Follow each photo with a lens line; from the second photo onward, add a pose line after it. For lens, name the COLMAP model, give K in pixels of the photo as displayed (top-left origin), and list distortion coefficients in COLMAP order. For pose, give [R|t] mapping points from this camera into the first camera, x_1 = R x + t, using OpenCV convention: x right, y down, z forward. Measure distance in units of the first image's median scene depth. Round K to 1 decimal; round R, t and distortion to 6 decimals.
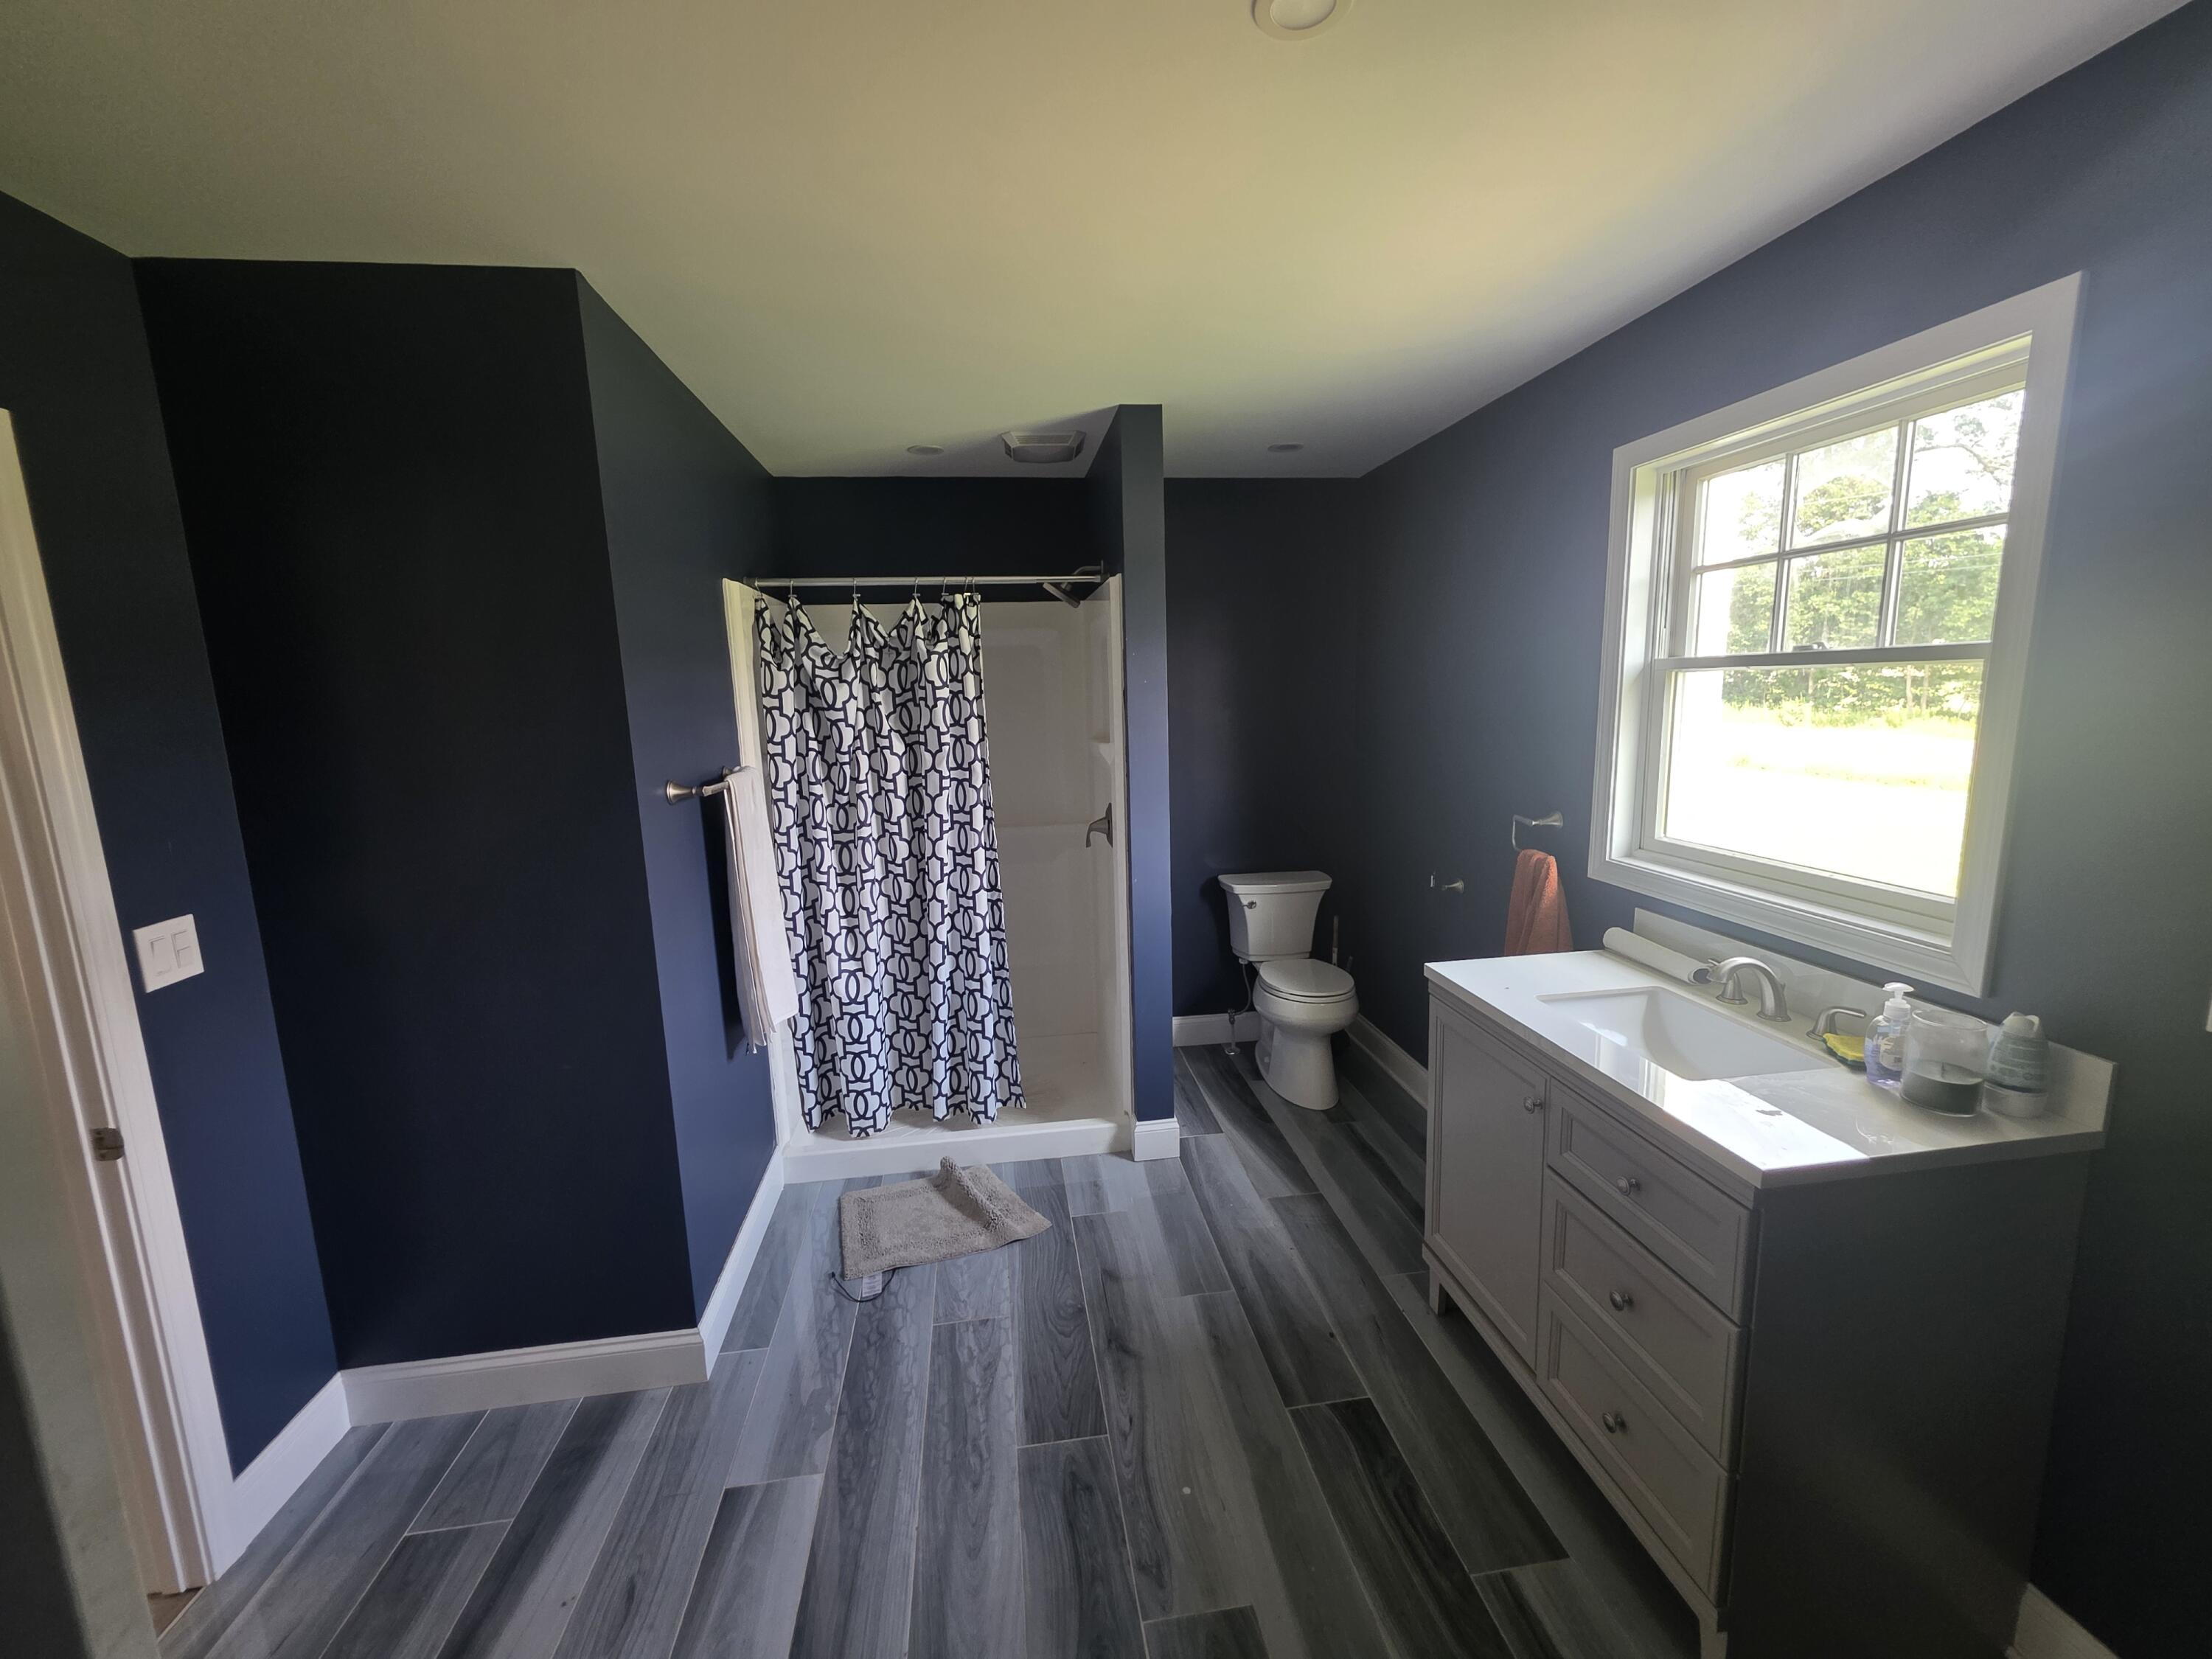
lens RADIAL K [[886.9, 0, 1105.8], [0, 886.9, 838.1], [0, 0, 1]] dist [0.003936, 0.000257]
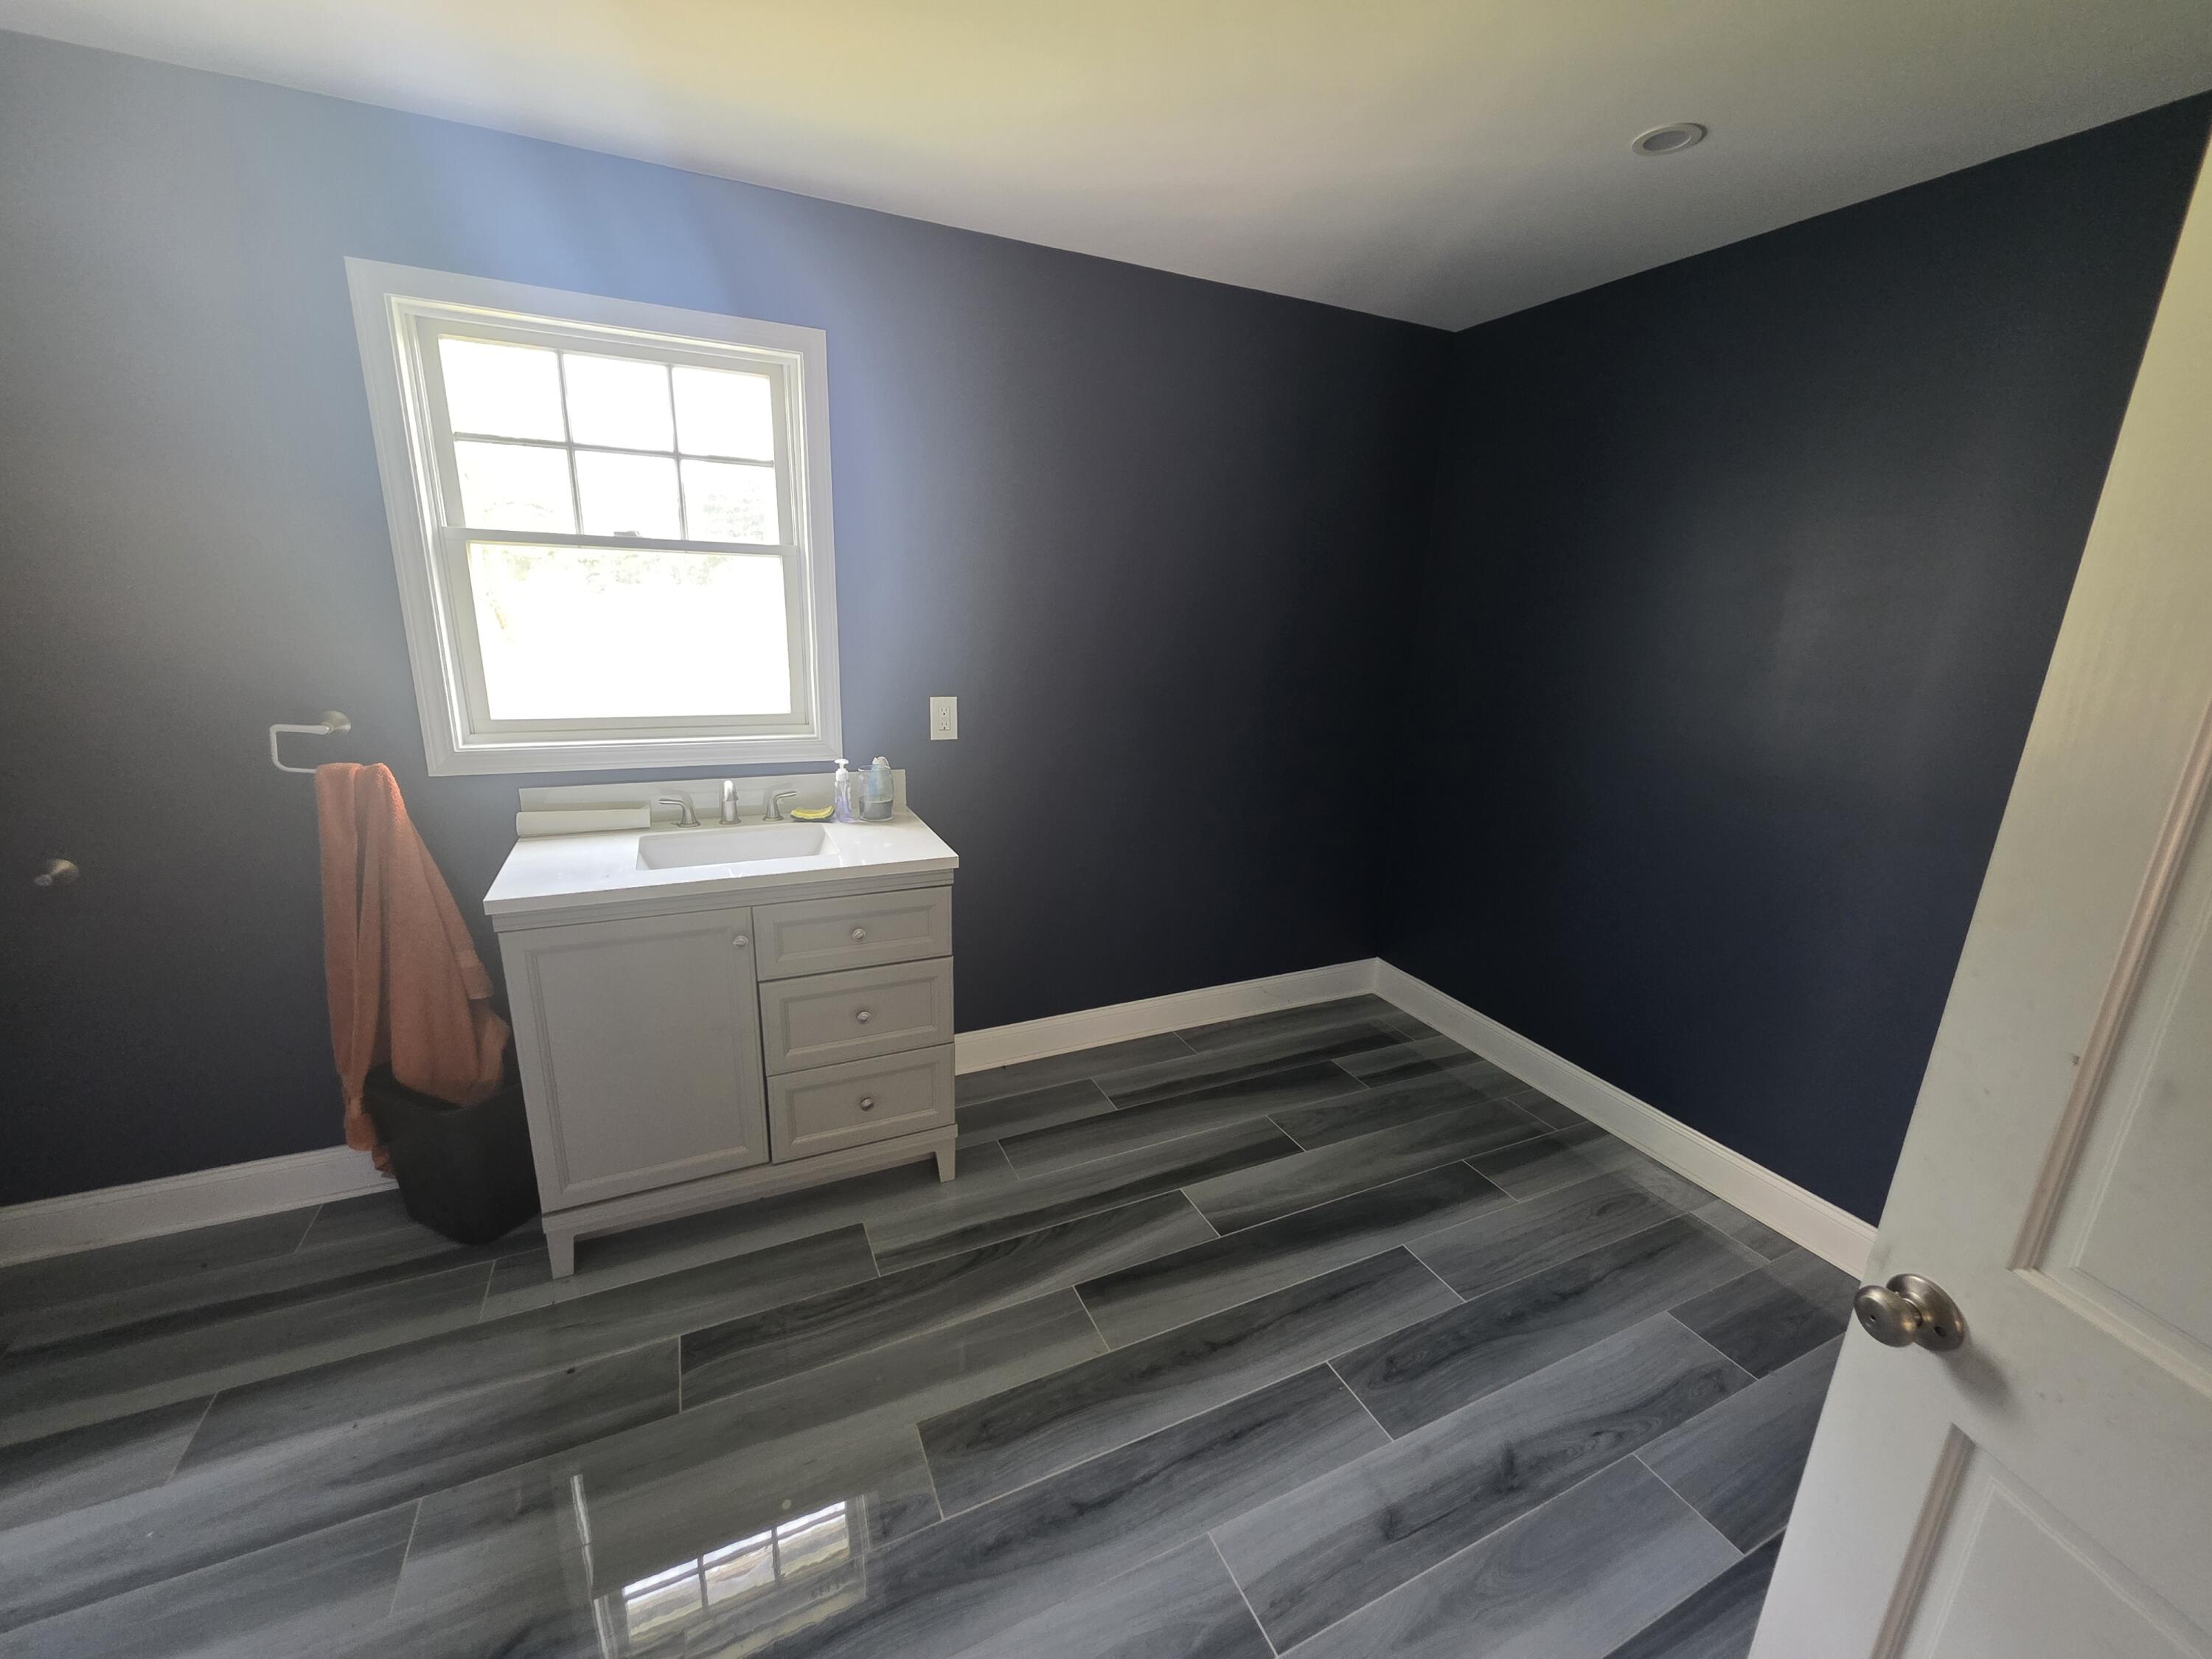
lens RADIAL K [[886.9, 0, 1107.5], [0, 886.9, 827.0], [0, 0, 1]] dist [0.003936, 0.000257]
pose [[-0.303883, -0.221904, 0.926506, -0.528026], [0.130160, 0.953707, 0.271110, -0.064079], [-0.943776, 0.202980, -0.260933, 0.649755]]
